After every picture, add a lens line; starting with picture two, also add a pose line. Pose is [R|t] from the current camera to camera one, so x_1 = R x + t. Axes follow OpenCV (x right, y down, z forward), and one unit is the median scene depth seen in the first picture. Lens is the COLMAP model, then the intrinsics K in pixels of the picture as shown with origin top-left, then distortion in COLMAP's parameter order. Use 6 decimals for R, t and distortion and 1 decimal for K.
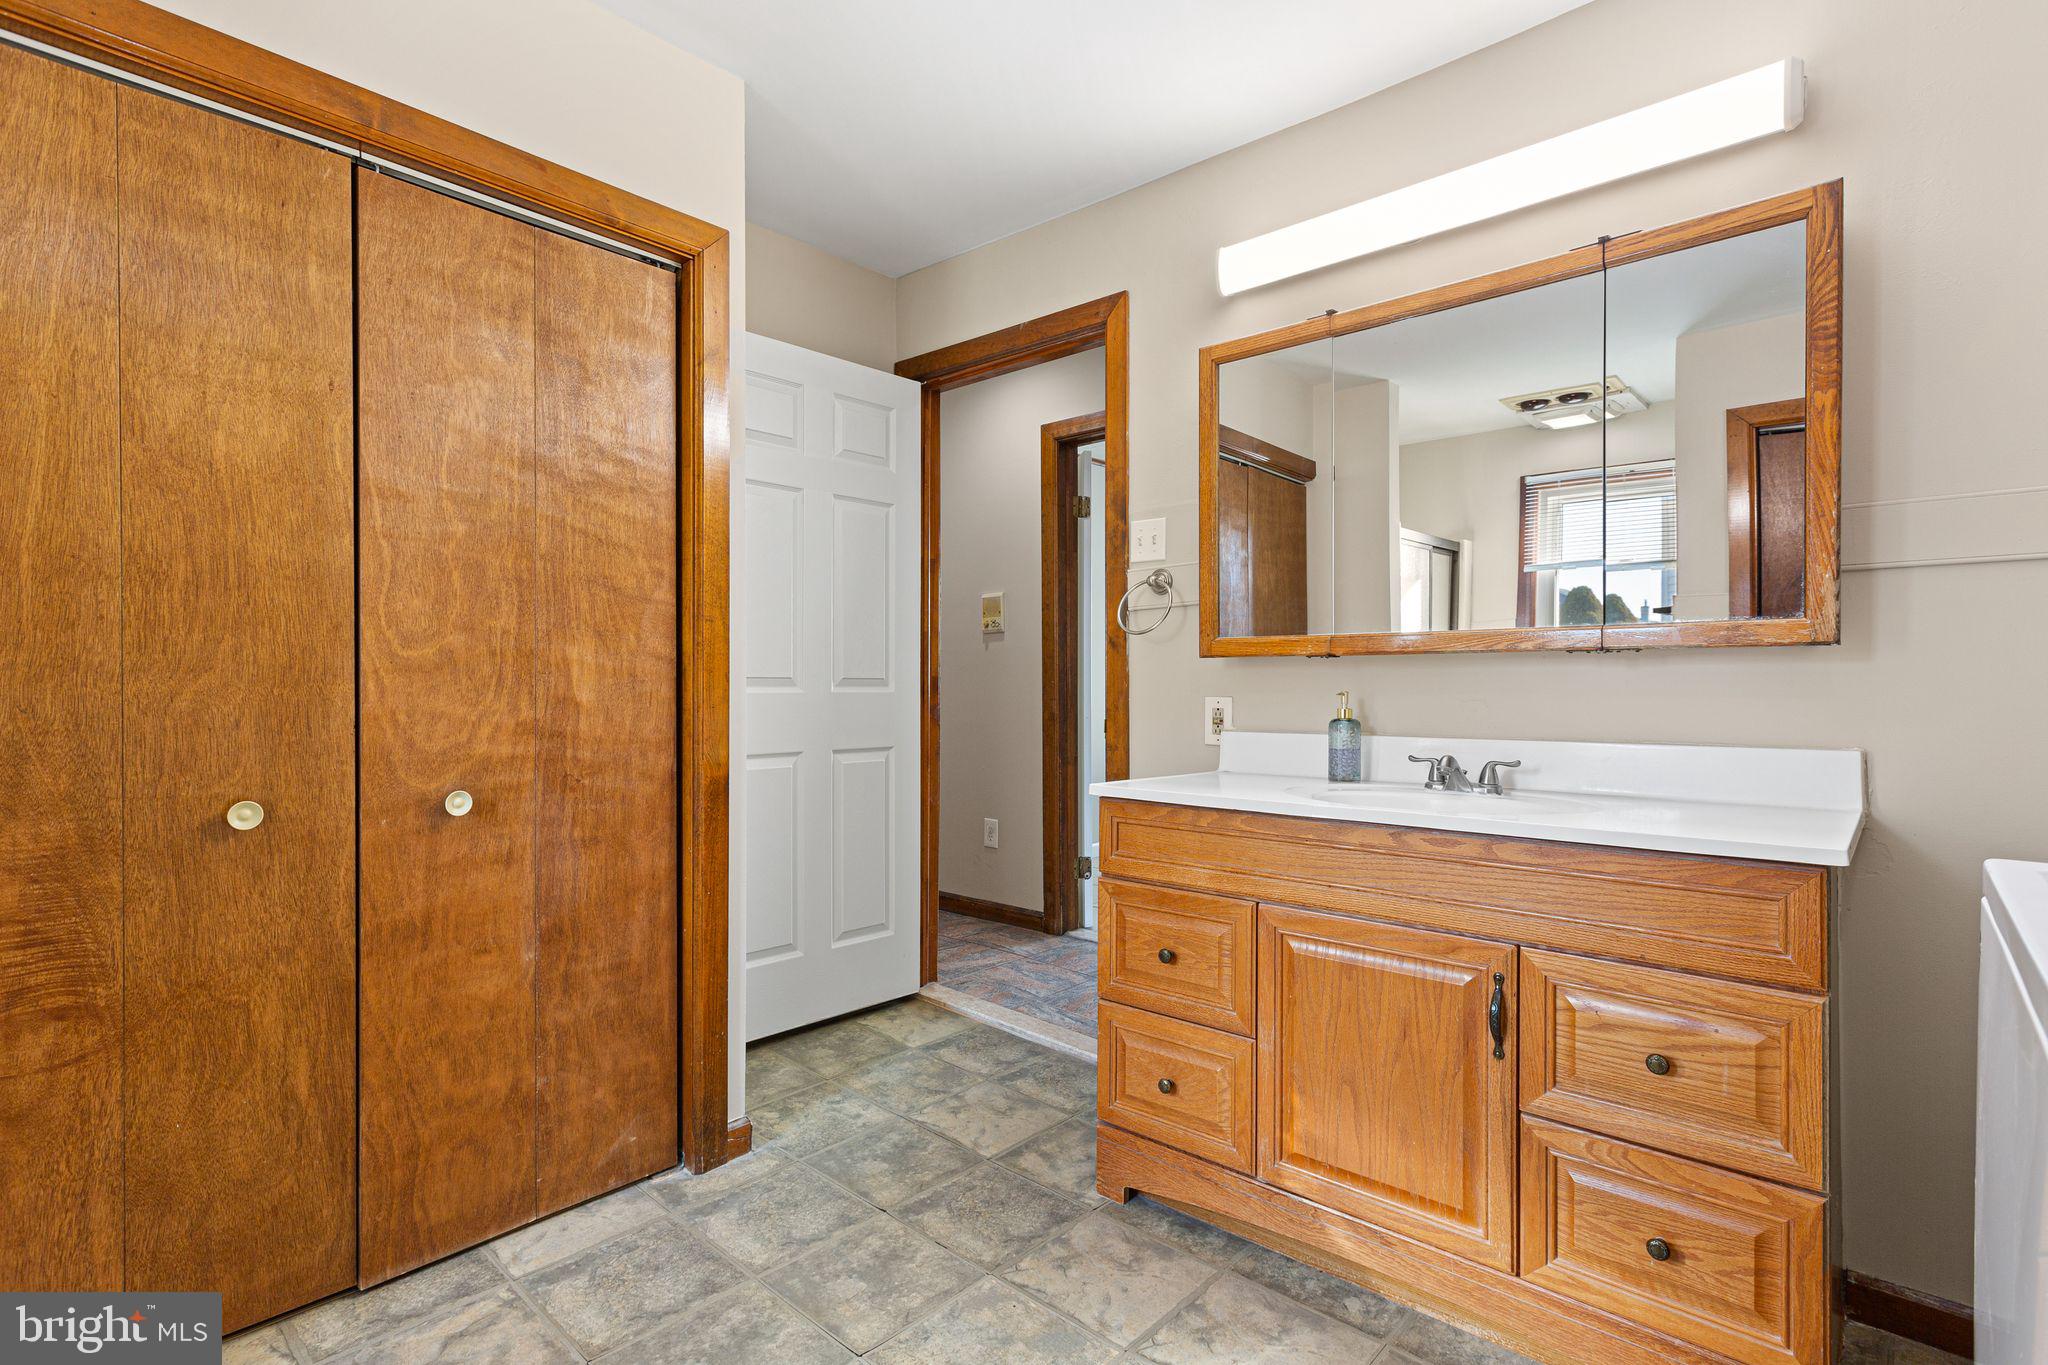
lens RADIAL K [[970.4, 0, 1028.9], [0, 970.4, 686.1], [0, 0, 1]] dist [0.001158, 0.000339]
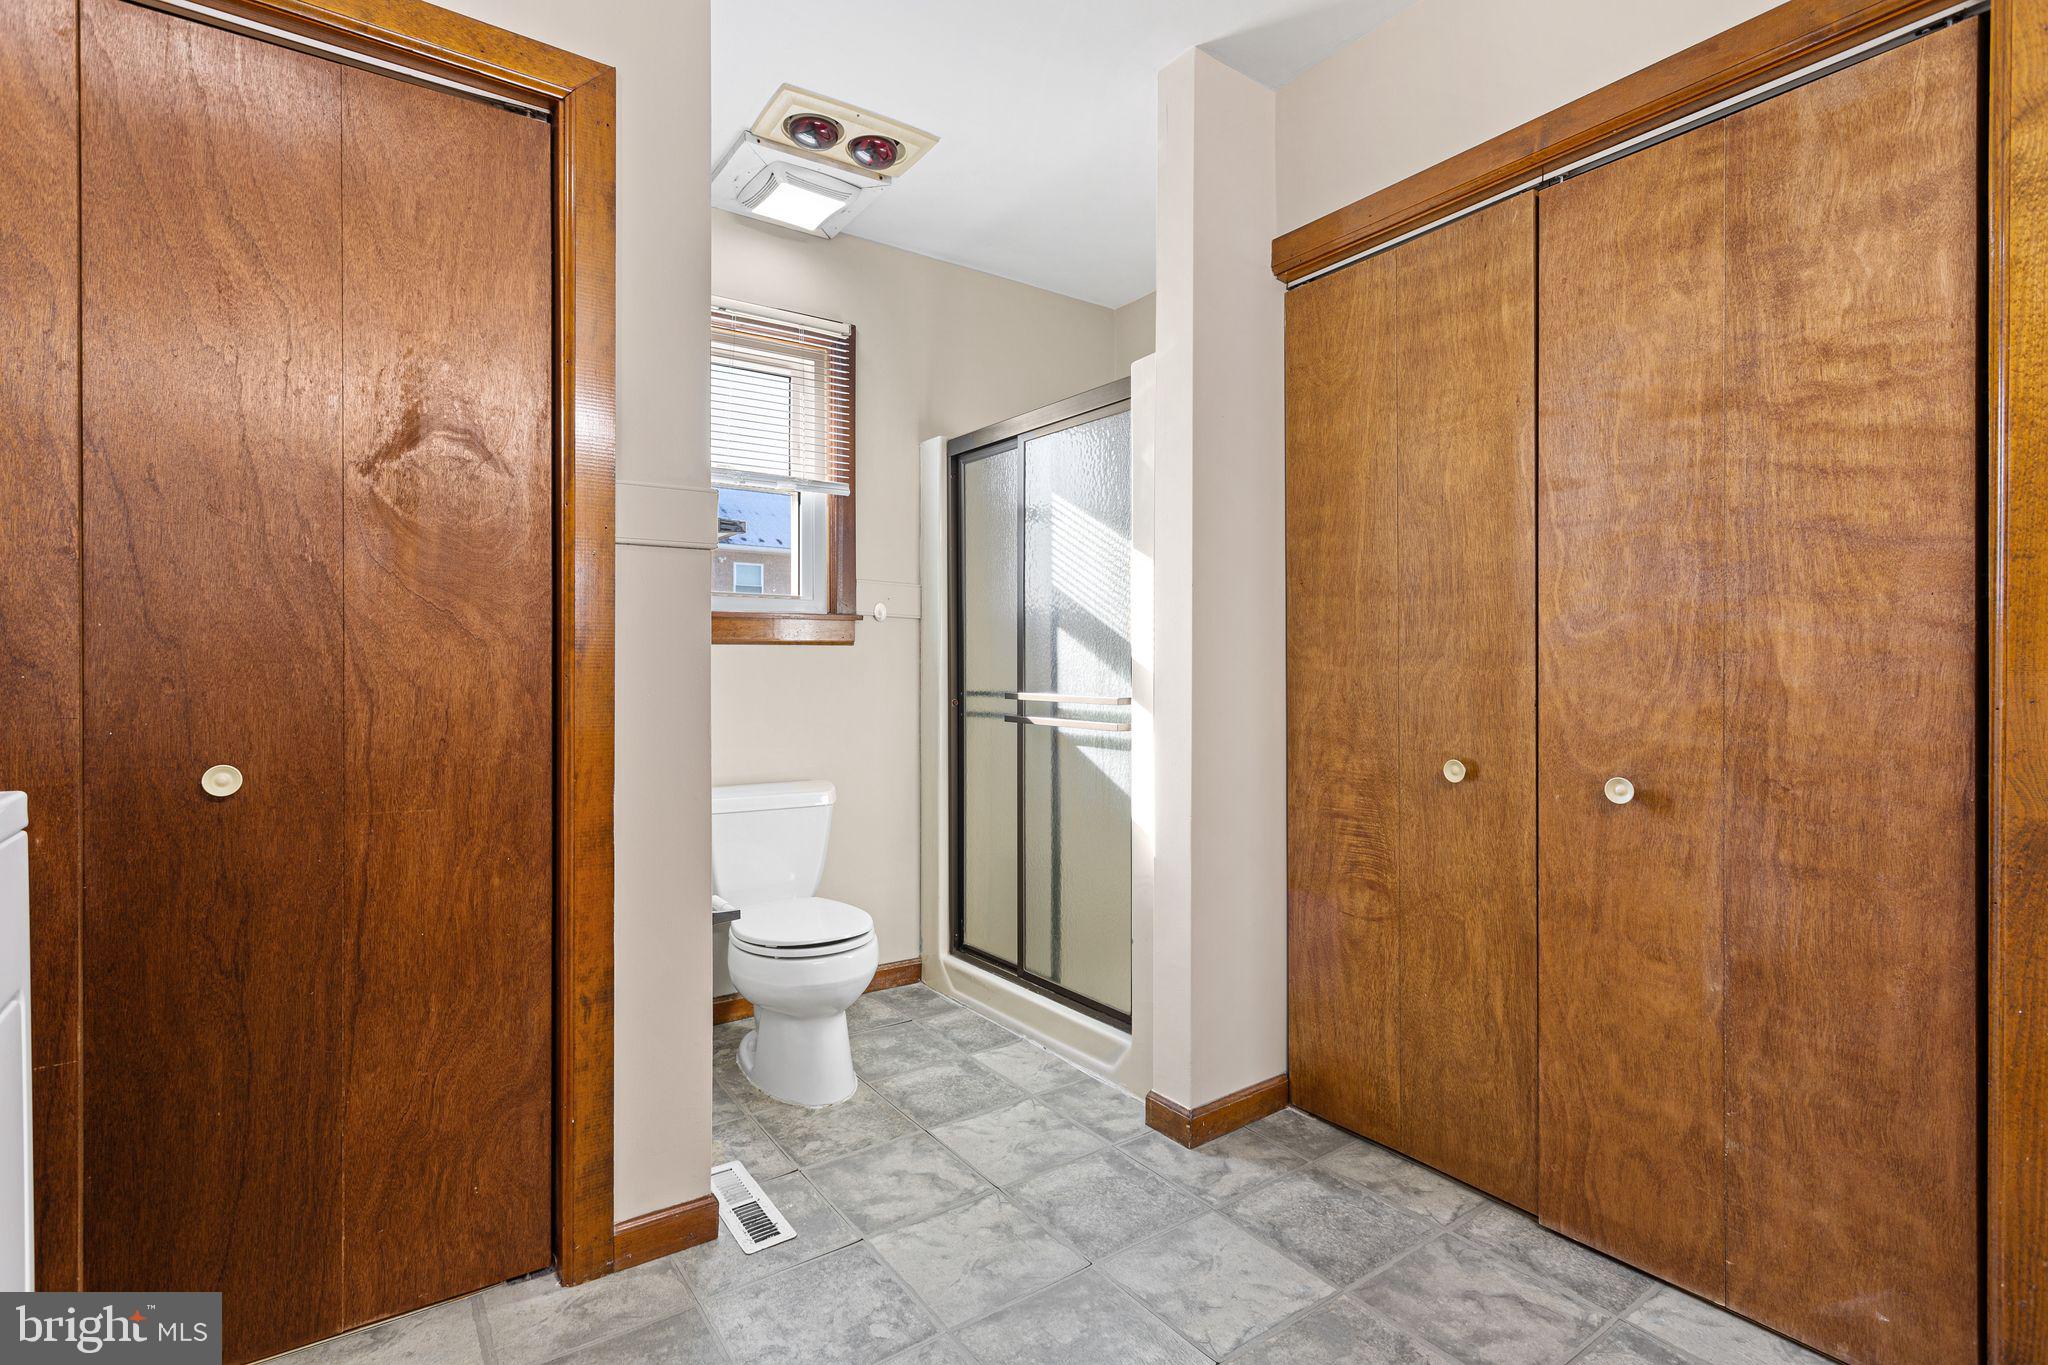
lens RADIAL K [[970.4, 0, 1025.9], [0, 970.4, 670.7], [0, 0, 1]] dist [0.001158, 0.000339]
pose [[-0.225621, -0.000469, -0.974215, 0.469134], [0.000525, 1.000000, -0.000603, 0.003120], [0.974215, -0.000647, -0.225621, 0.640760]]
